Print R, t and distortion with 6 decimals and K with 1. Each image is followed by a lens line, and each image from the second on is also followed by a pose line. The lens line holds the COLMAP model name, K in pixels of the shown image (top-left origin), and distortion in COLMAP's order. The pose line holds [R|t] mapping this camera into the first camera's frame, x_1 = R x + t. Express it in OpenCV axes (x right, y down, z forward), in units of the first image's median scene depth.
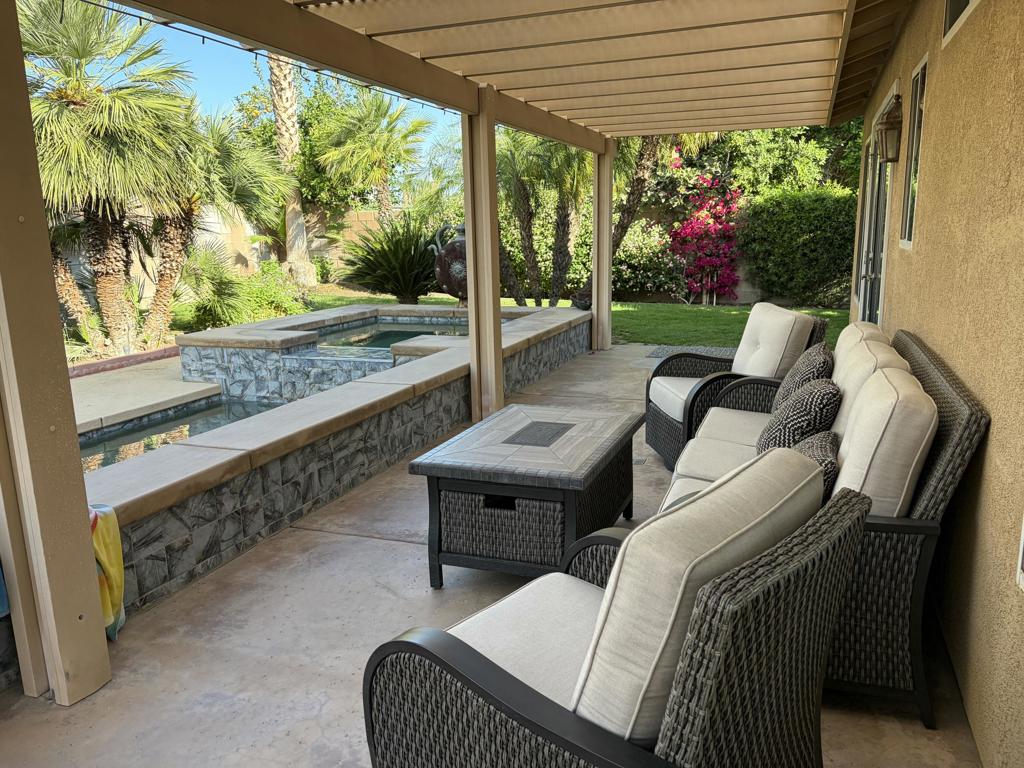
lens RADIAL K [[779.9, 0, 512.0], [0, 779.9, 384.0], [0, 0, 1]] dist [0.037848, -0.001958]
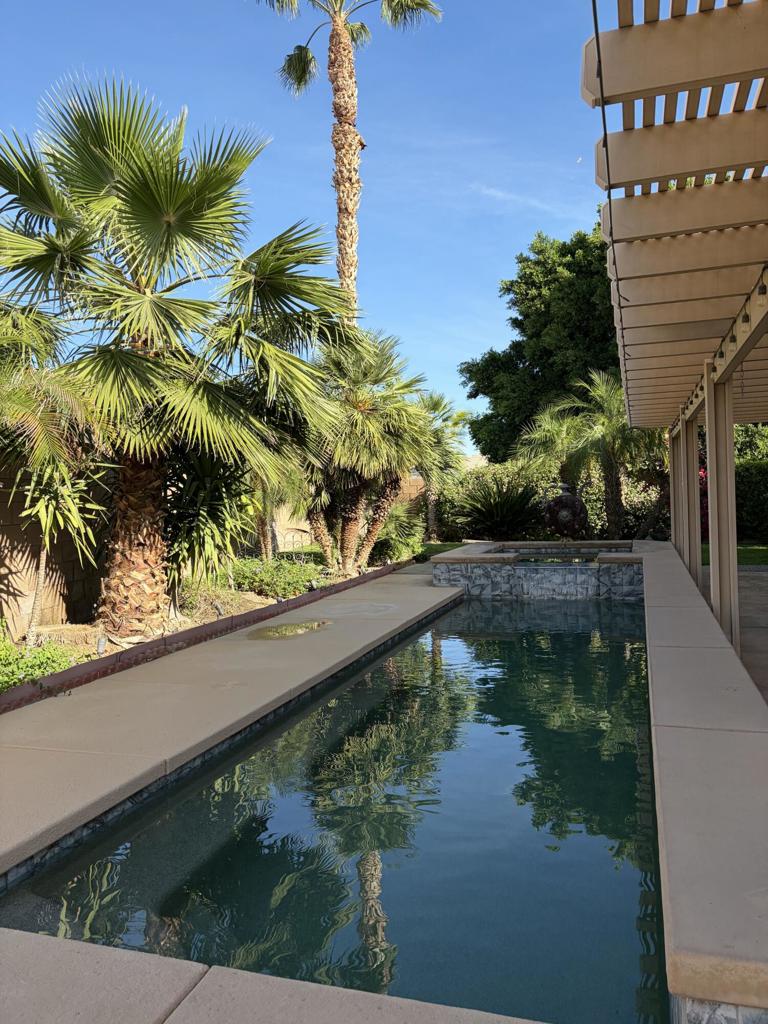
lens RADIAL K [[779.9, 0, 384.0], [0, 779.9, 512.0], [0, 0, 1]] dist [0.037848, -0.001958]
pose [[0.998741, -0.009494, 0.049253, -0.601160], [0.018019, 0.984288, -0.175647, 0.118629], [-0.046811, 0.176313, 0.983220, -0.499977]]
